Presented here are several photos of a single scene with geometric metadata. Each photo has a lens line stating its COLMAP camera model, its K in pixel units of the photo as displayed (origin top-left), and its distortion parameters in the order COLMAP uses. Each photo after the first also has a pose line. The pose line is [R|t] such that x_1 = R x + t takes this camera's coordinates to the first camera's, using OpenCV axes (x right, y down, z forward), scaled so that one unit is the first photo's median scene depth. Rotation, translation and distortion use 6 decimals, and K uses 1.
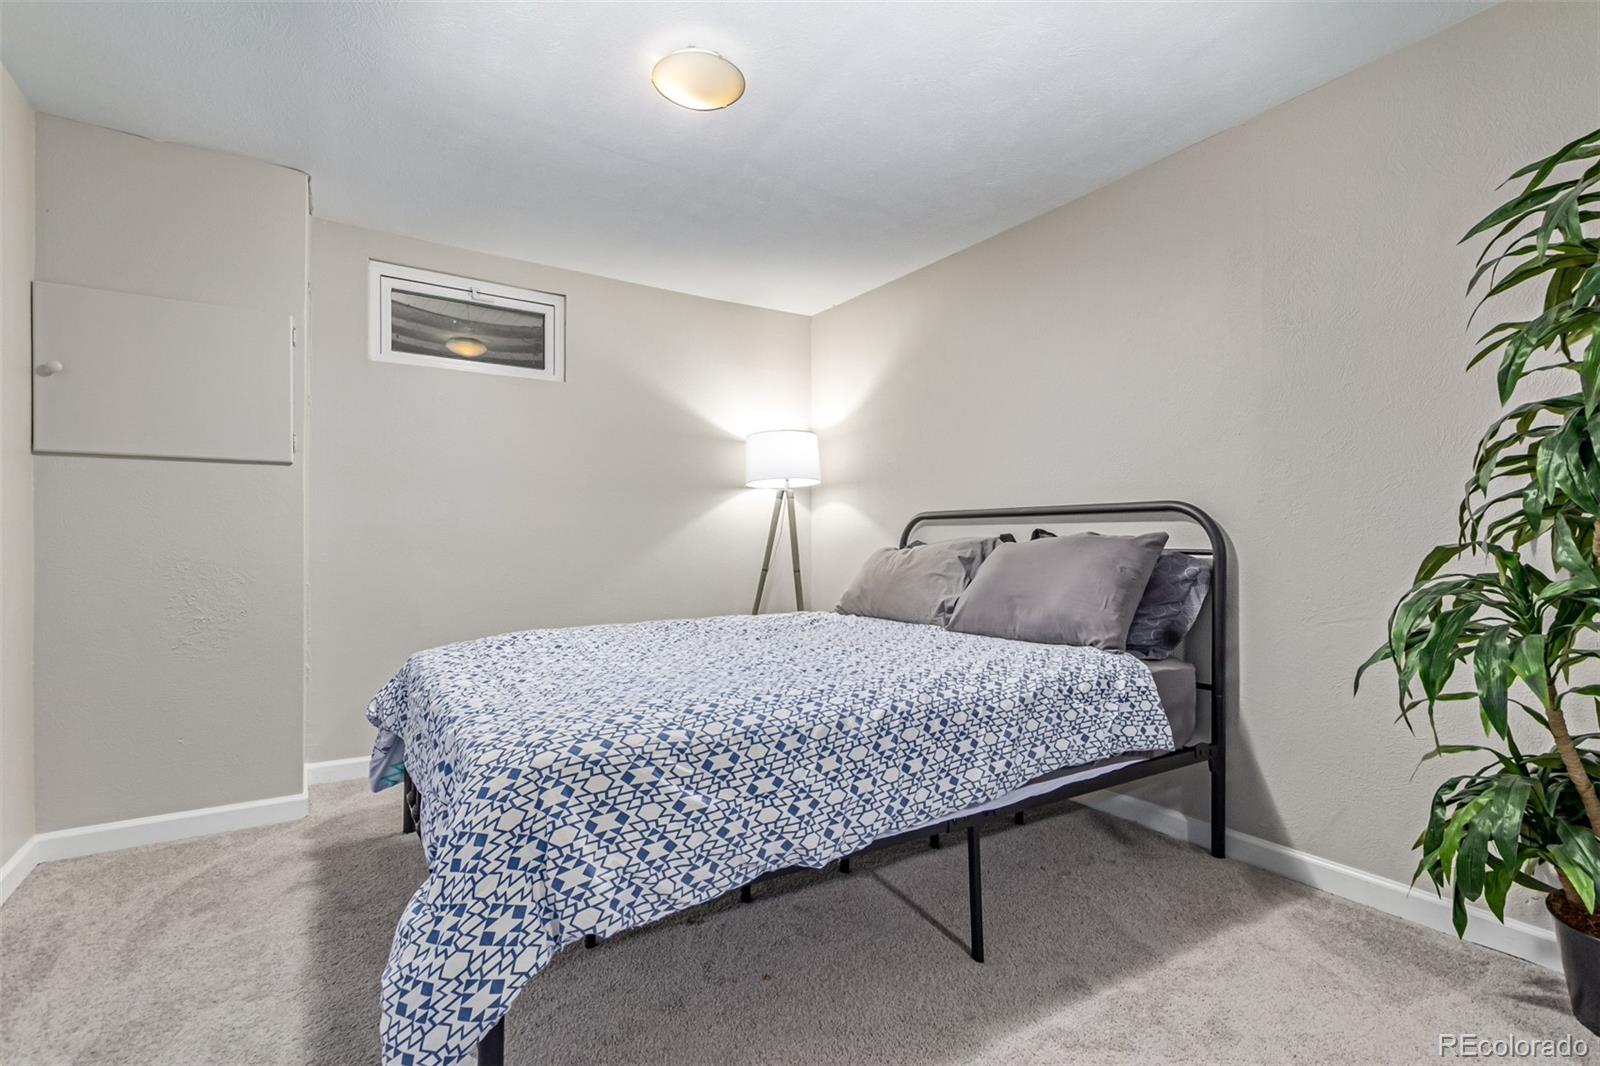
lens RADIAL K [[734.1, 0, 802.9], [0, 734.1, 536.9], [0, 0, 1]] dist [0.000774, -0.000017]
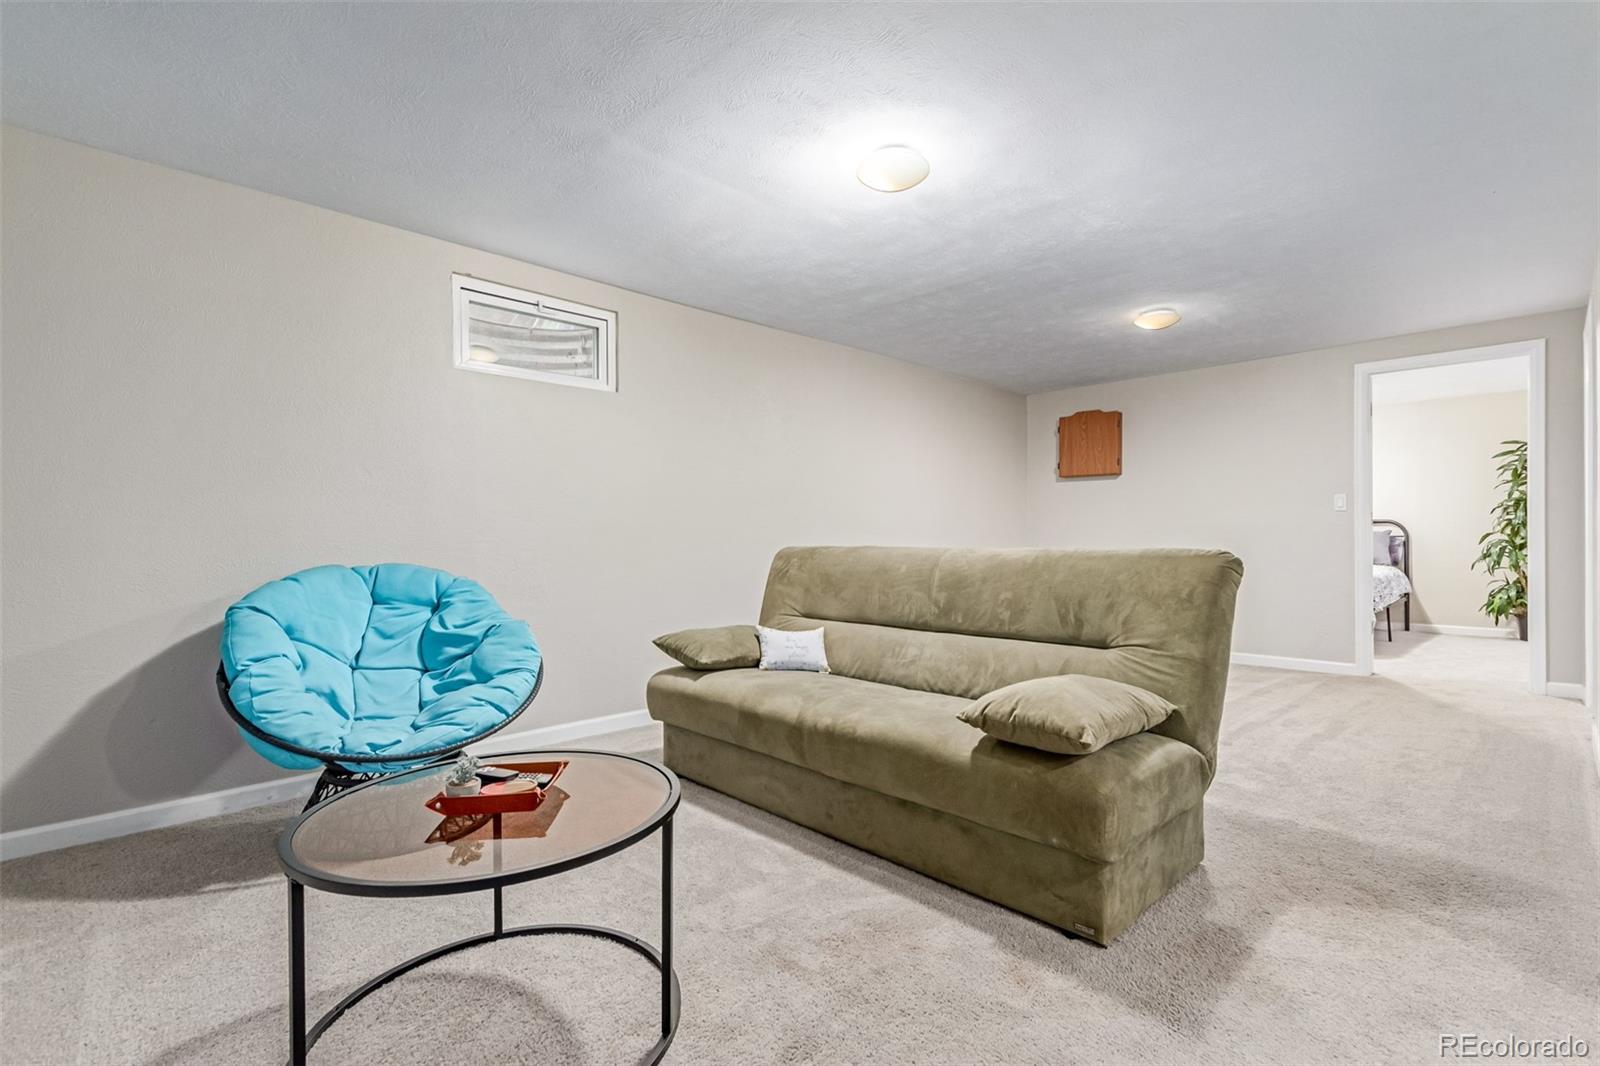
lens RADIAL K [[734.1, 0, 802.1], [0, 734.1, 534.0], [0, 0, 1]] dist [0.000774, -0.000017]
pose [[0.981248, 0.001732, 0.192743, -0.286099], [-0.003690, 0.999945, 0.009801, -0.001055], [-0.192715, -0.010329, 0.981200, -0.176797]]
